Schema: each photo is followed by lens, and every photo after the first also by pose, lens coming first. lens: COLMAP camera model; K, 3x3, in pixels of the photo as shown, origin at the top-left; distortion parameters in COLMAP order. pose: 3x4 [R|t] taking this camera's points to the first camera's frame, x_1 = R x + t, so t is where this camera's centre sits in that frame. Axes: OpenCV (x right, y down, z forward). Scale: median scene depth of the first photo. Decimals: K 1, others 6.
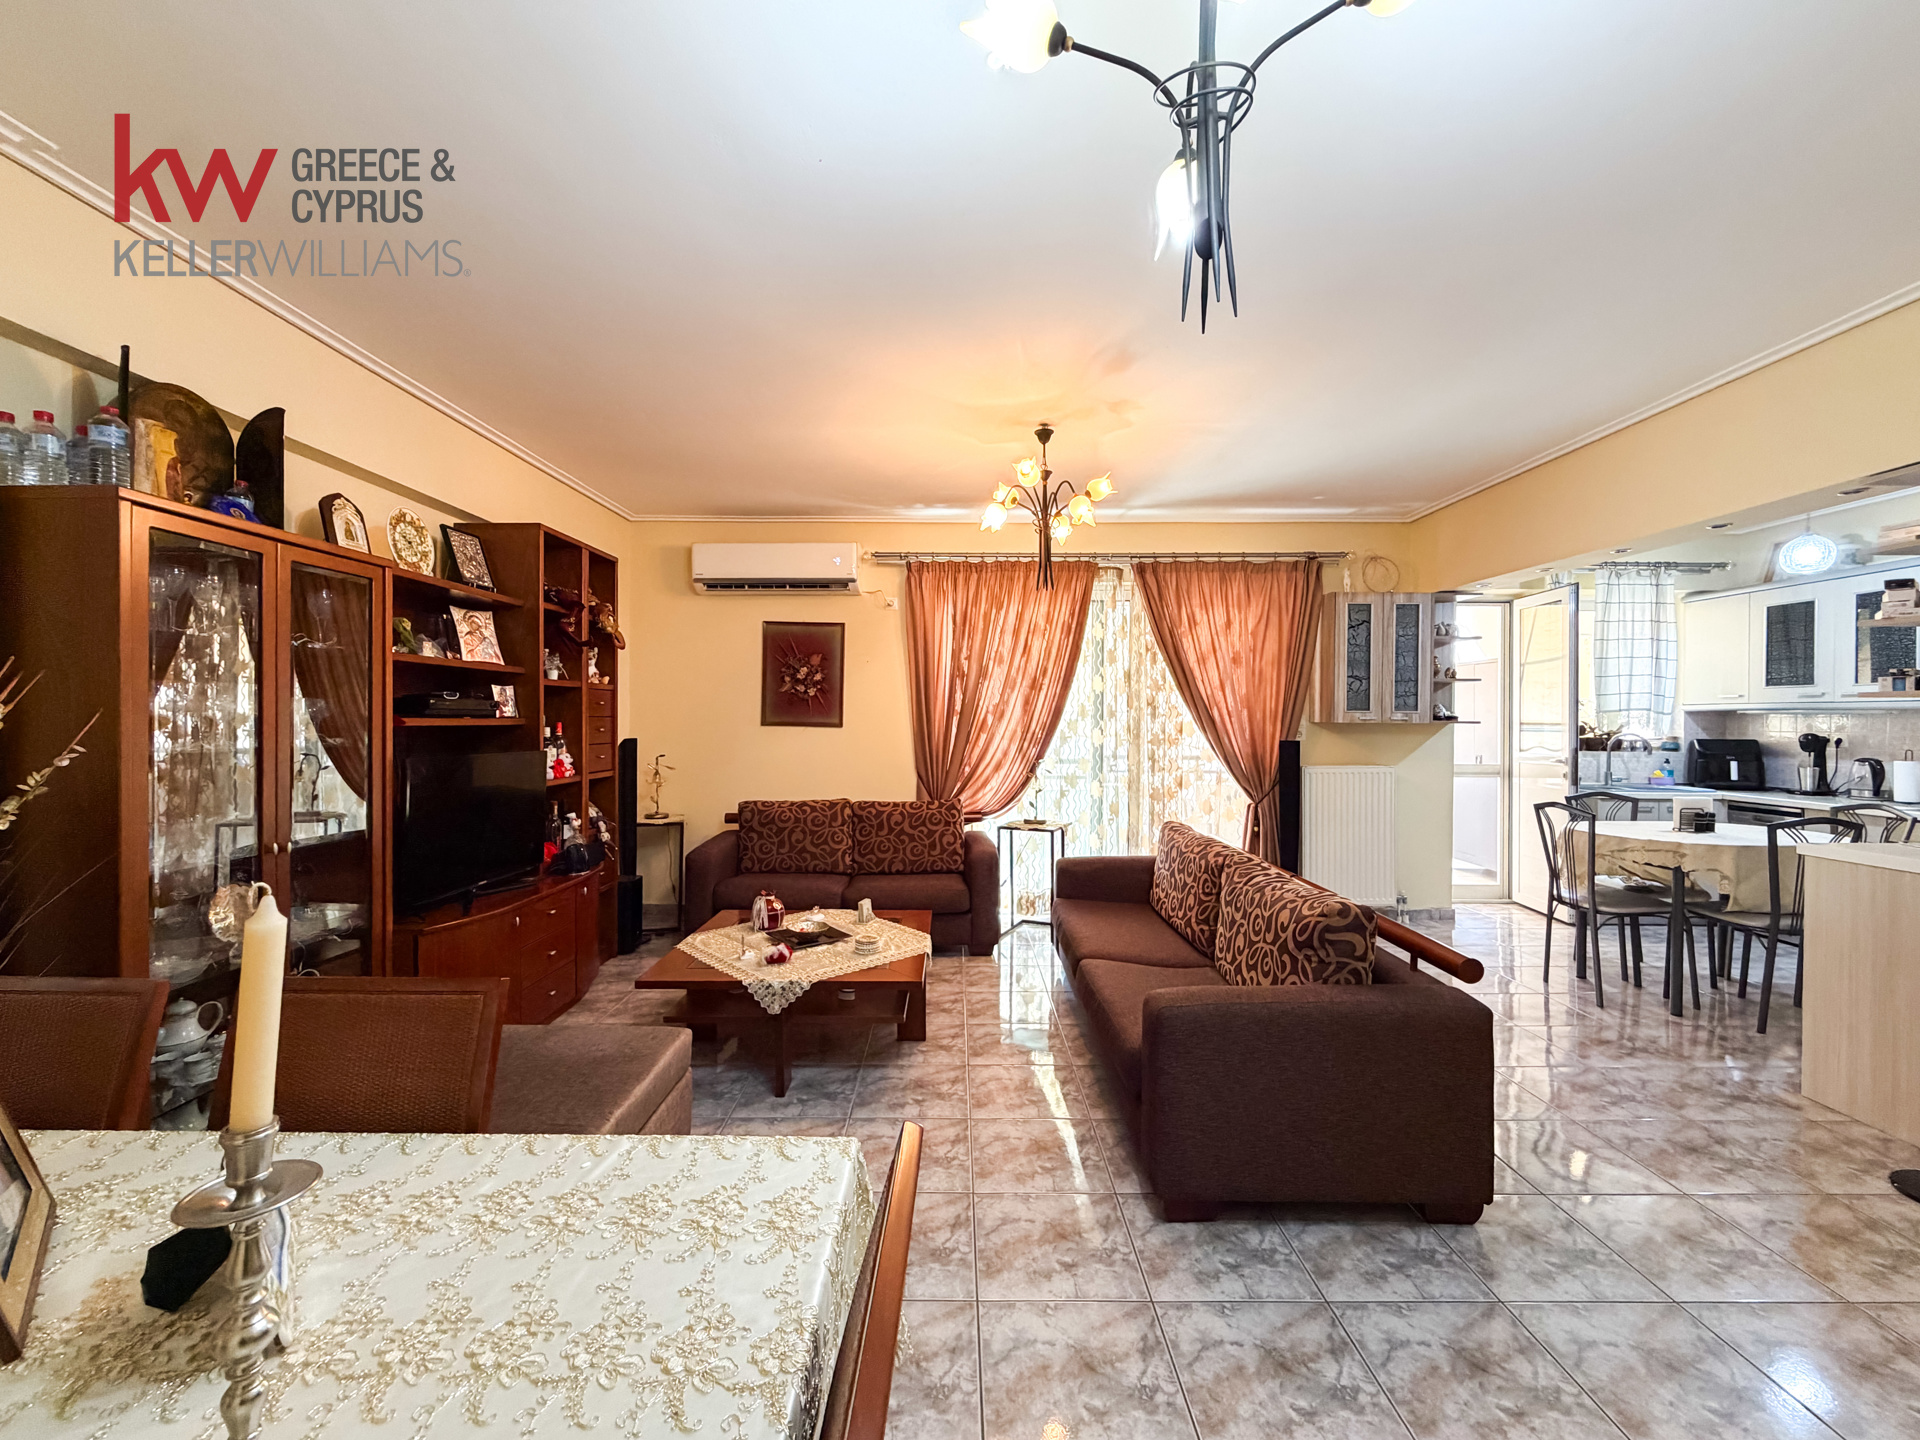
lens RADIAL K [[771.6, 0, 962.9], [0, 771.6, 723.6], [0, 0, 1]] dist [-0.000838, -0.000099]
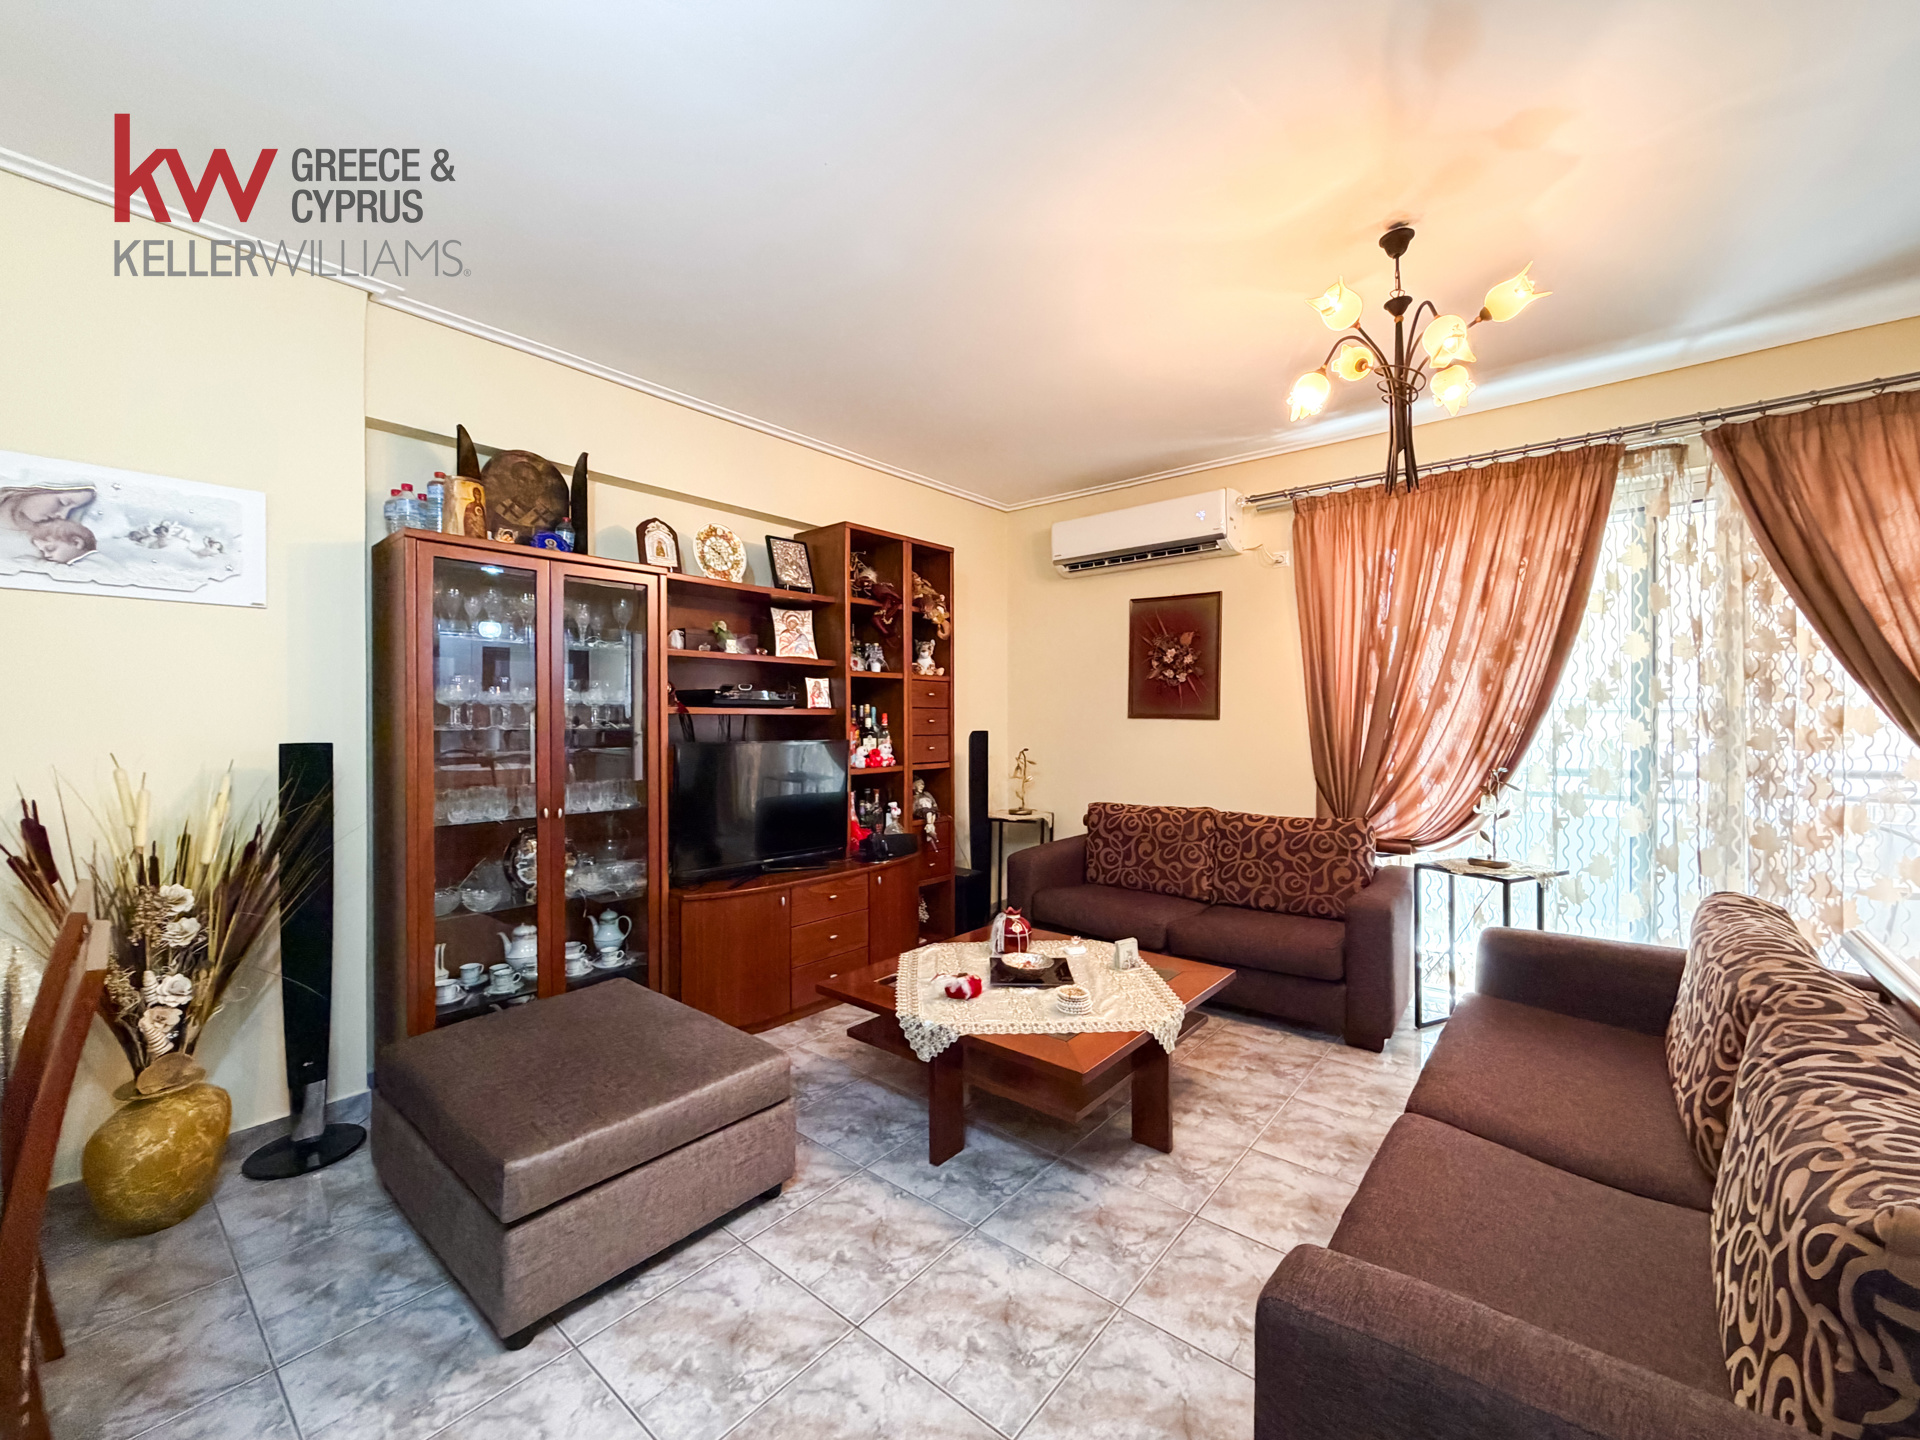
lens RADIAL K [[771.6, 0, 954.7], [0, 771.6, 722.2], [0, 0, 1]] dist [-0.000838, -0.000099]
pose [[0.763737, -0.001311, -0.645526, 0.163357], [0.000257, 0.999998, -0.001727, 0.009268], [0.645527, 0.001153, 0.763736, 0.207349]]
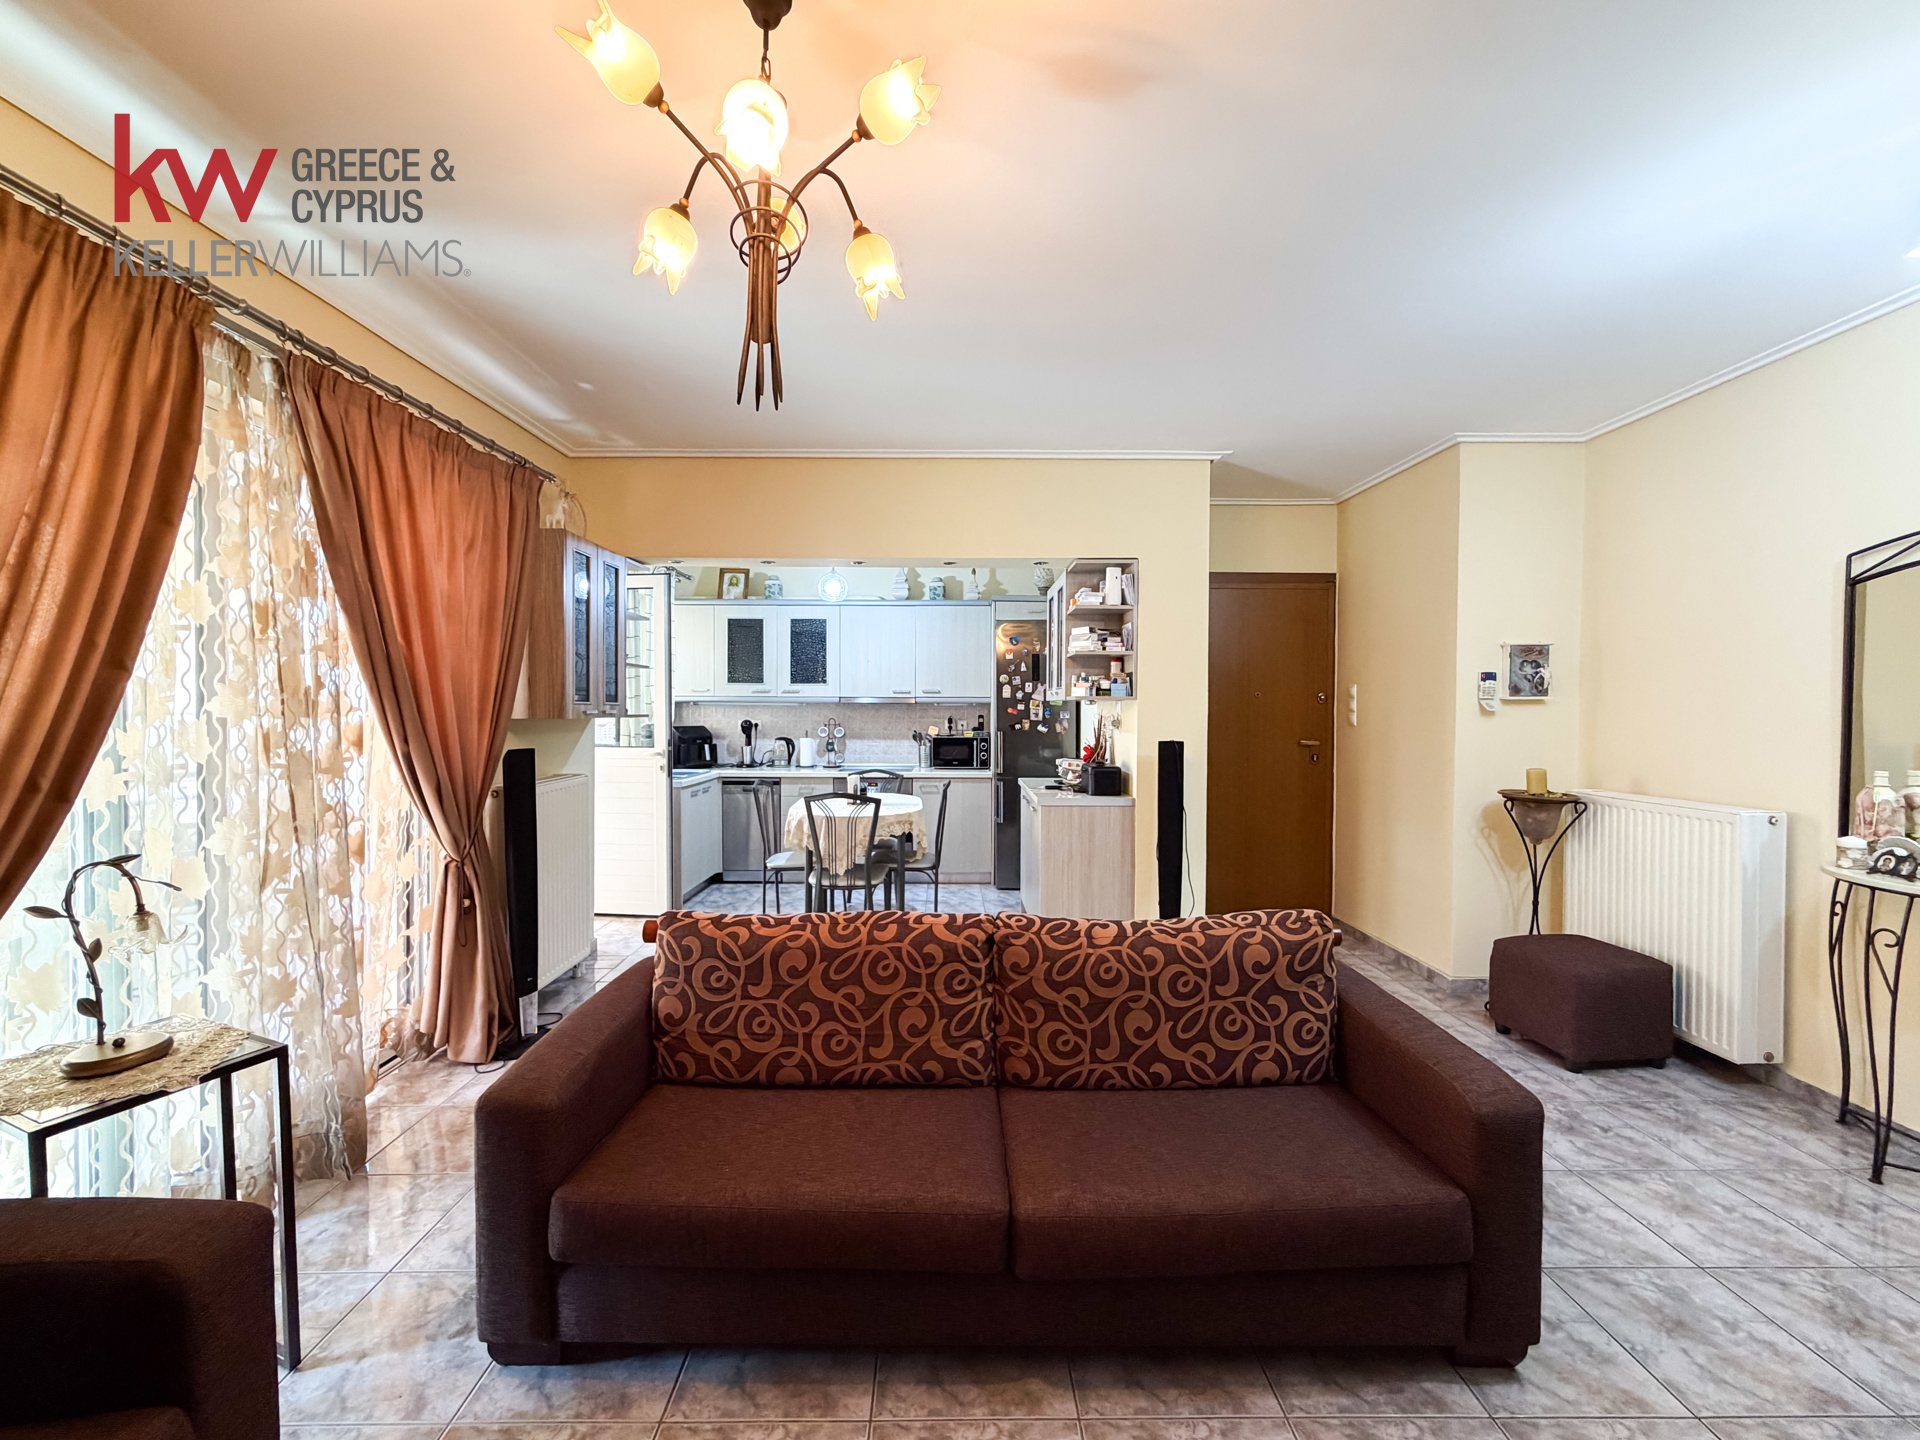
lens RADIAL K [[771.6, 0, 947.8], [0, 771.6, 722.2], [0, 0, 1]] dist [-0.000838, -0.000099]
pose [[0.004605, -0.023751, 0.999707, -0.205836], [0.003859, 0.999711, 0.023734, -0.013310], [-0.999982, 0.003749, 0.004695, 0.639257]]
